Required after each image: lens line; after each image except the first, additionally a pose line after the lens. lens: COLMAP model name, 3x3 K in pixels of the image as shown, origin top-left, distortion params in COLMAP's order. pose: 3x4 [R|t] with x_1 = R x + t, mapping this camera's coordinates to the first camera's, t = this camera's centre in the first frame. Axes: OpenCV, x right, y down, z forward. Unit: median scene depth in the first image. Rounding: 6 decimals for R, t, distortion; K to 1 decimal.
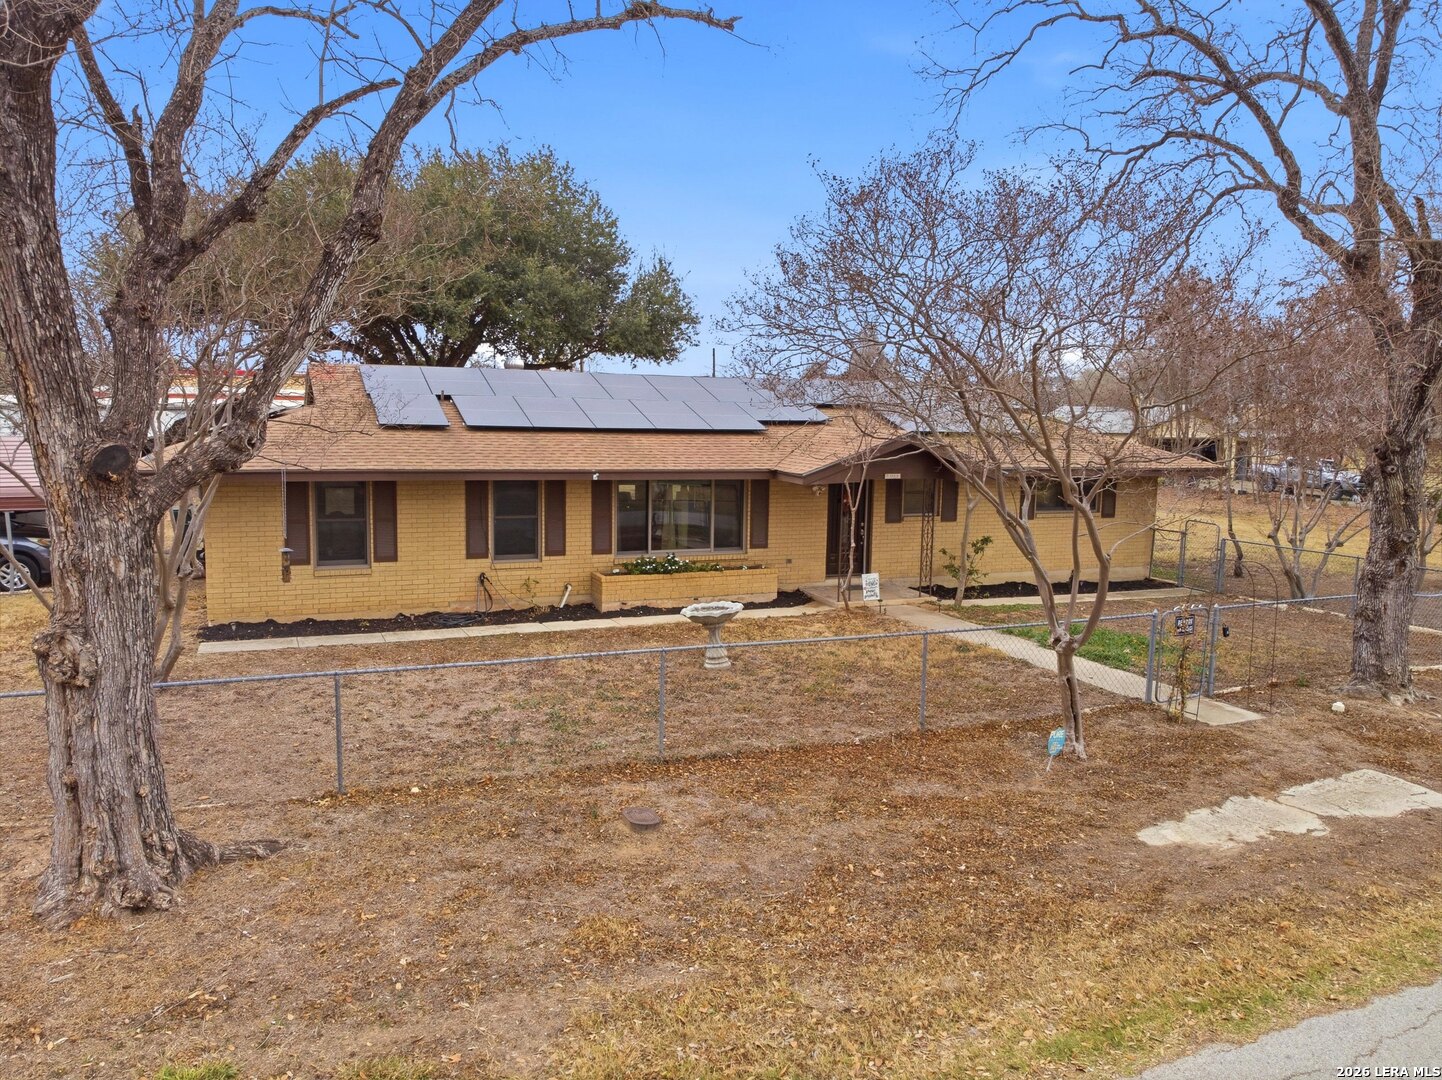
lens RADIAL K [[1070.5, 0, 726.1], [0, 1070.5, 543.4], [0, 0, 1]] dist [-0.000027, -0.002506]
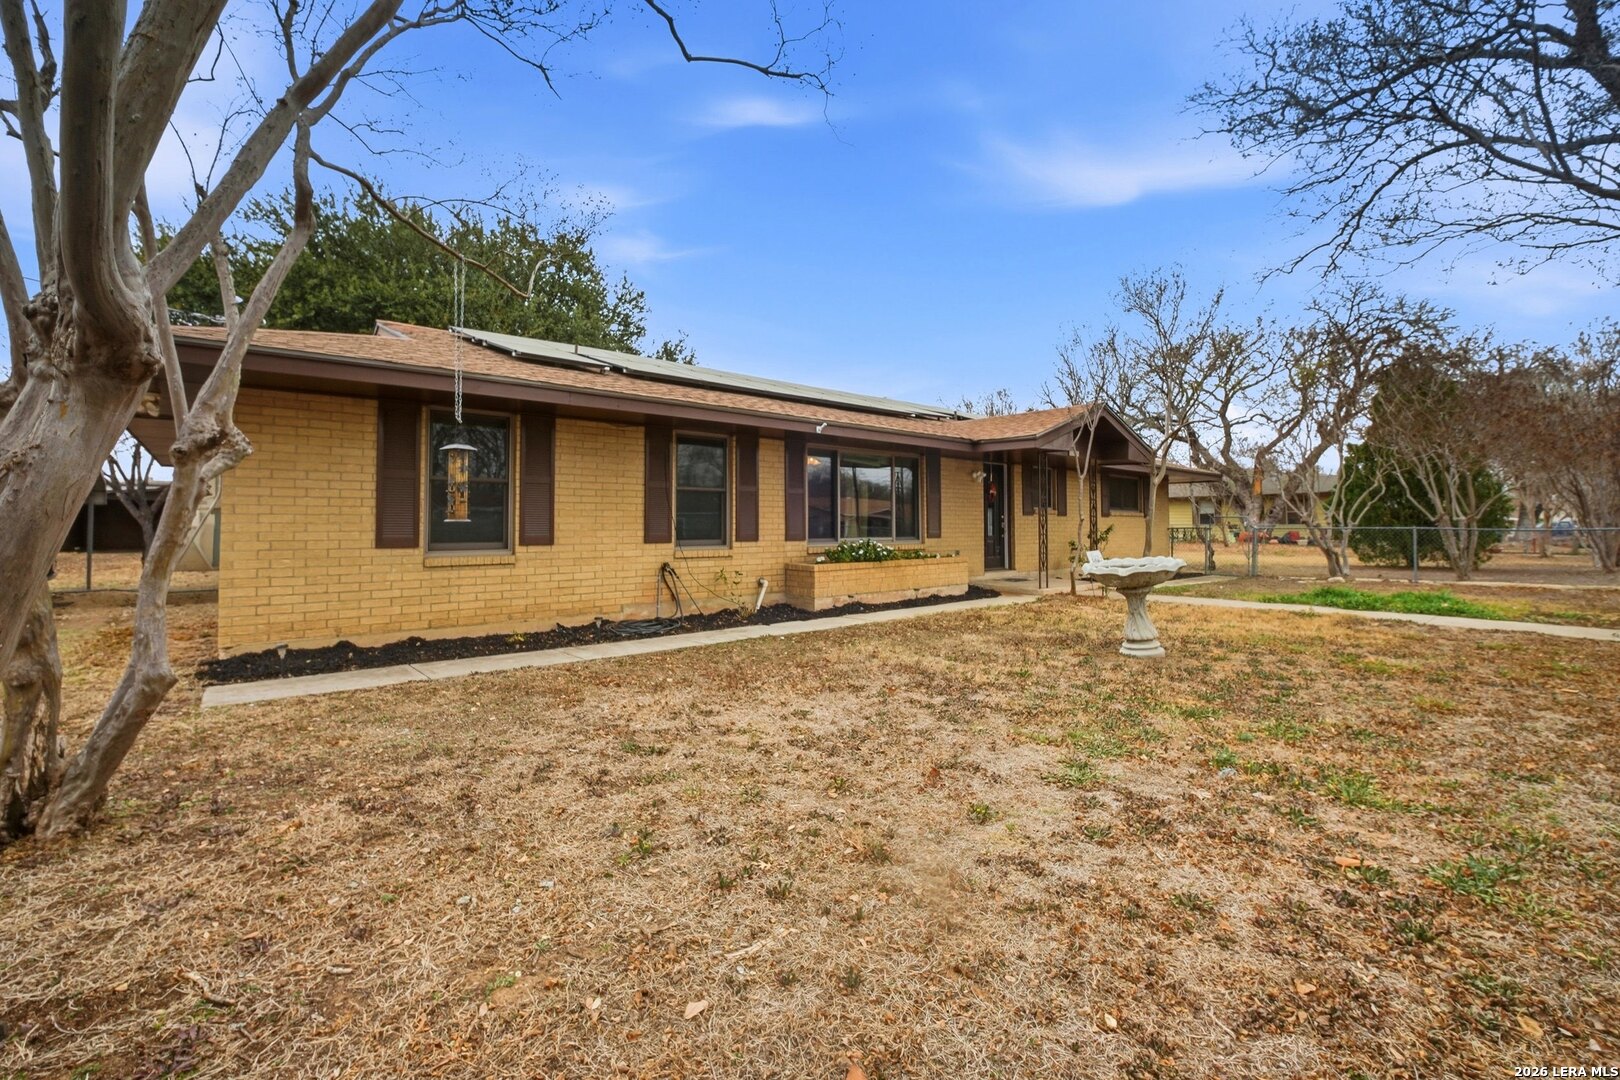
lens RADIAL K [[680.6, 0, 792.9], [0, 680.6, 516.2], [0, 0, 1]] dist [-0.019438, 0.000229]
pose [[0.959045, -0.017706, 0.282701, -0.336155], [0.056636, 0.989877, -0.130136, 0.074591], [-0.277535, 0.140817, 0.950339, 0.656827]]
